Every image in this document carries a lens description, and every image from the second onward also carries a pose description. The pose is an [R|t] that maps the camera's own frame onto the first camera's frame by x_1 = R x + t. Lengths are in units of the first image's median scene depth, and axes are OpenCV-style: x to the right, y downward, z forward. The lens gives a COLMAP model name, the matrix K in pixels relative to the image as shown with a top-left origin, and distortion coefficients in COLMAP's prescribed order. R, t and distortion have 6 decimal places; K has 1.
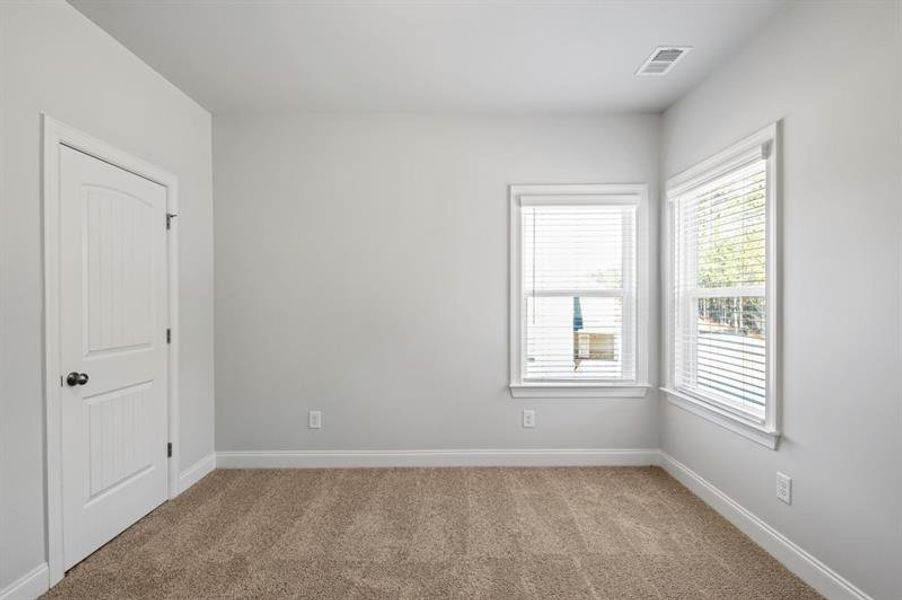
lens RADIAL K [[437.8, 0, 452.1], [0, 437.8, 305.9], [0, 0, 1]] dist [0.011750, -0.001073]
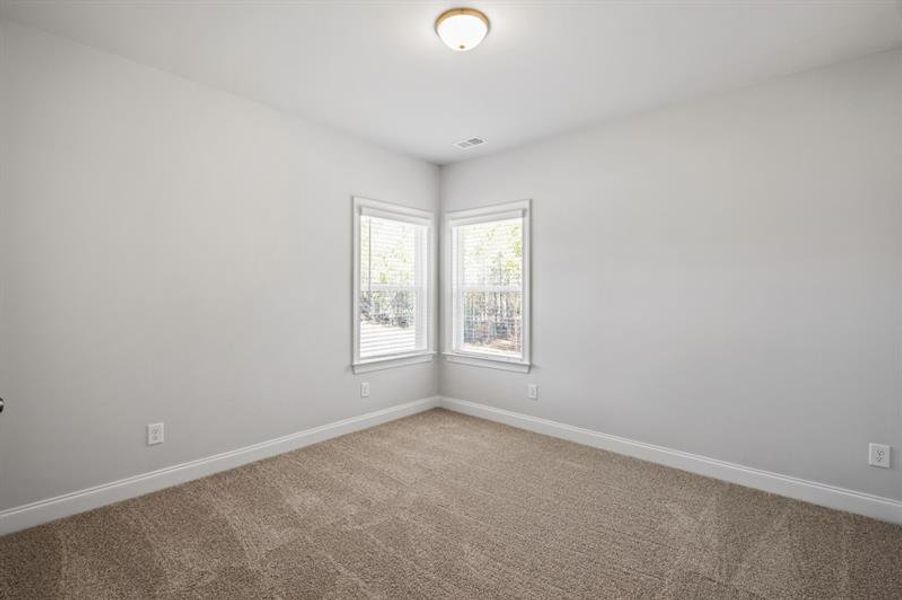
lens RADIAL K [[437.8, 0, 450.4], [0, 437.8, 296.5], [0, 0, 1]] dist [0.011750, -0.001073]
pose [[0.645313, 0.002488, 0.763914, -0.655065], [0.005282, 0.999956, -0.007719, 0.009201], [-0.763900, 0.009016, 0.645272, 0.030752]]
